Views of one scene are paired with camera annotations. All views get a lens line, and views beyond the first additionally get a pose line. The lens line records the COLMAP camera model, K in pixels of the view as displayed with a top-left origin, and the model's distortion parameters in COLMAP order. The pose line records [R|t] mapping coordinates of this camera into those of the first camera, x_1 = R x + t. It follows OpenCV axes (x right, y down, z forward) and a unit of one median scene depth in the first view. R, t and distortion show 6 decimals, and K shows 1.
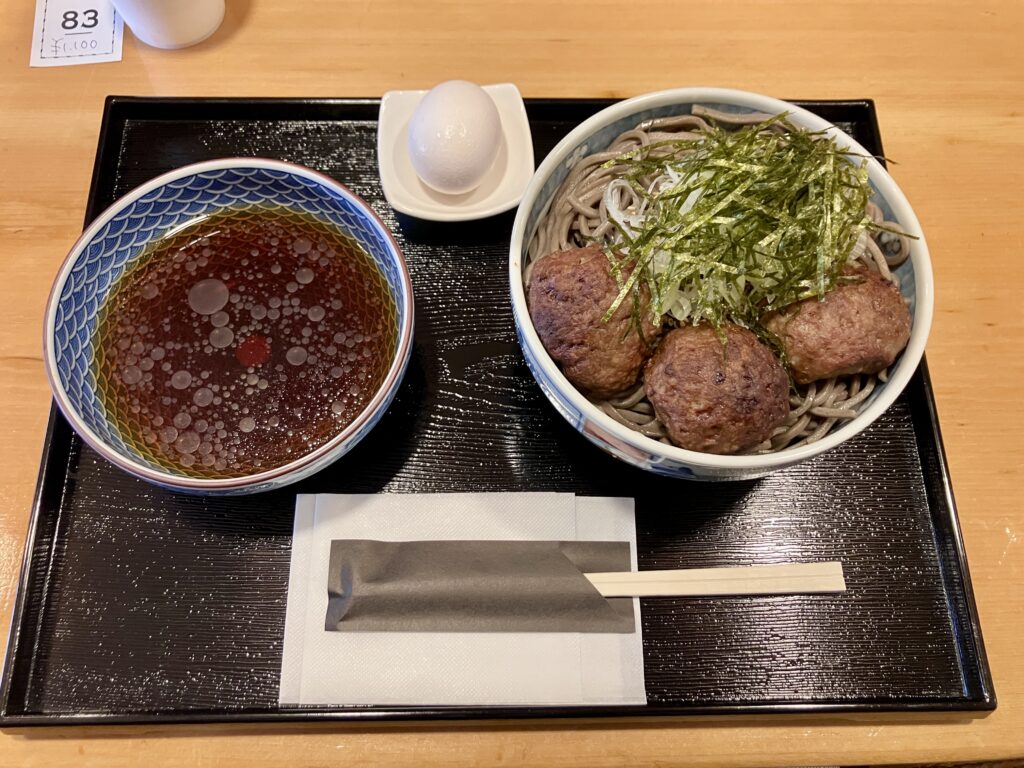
lens RADIAL K [[880.6, 0, 512.0], [0, 880.6, 384.0], [0, 0, 1]] dist [-0.002394, -0.005019]
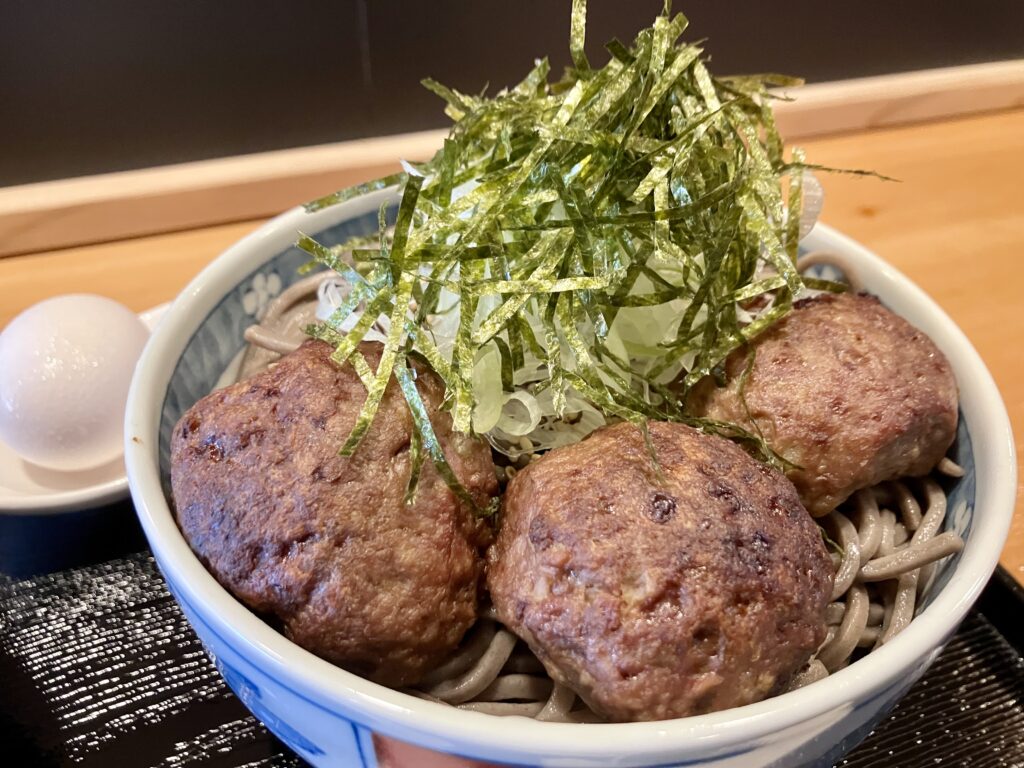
lens RADIAL K [[880.6, 0, 512.0], [0, 880.6, 384.0], [0, 0, 1]] dist [-0.002394, -0.005019]
pose [[0.942223, -0.224277, 0.248828, 0.080741], [0.317263, 0.835861, -0.447973, 0.100073], [-0.107516, 0.501035, 0.858723, 0.610218]]
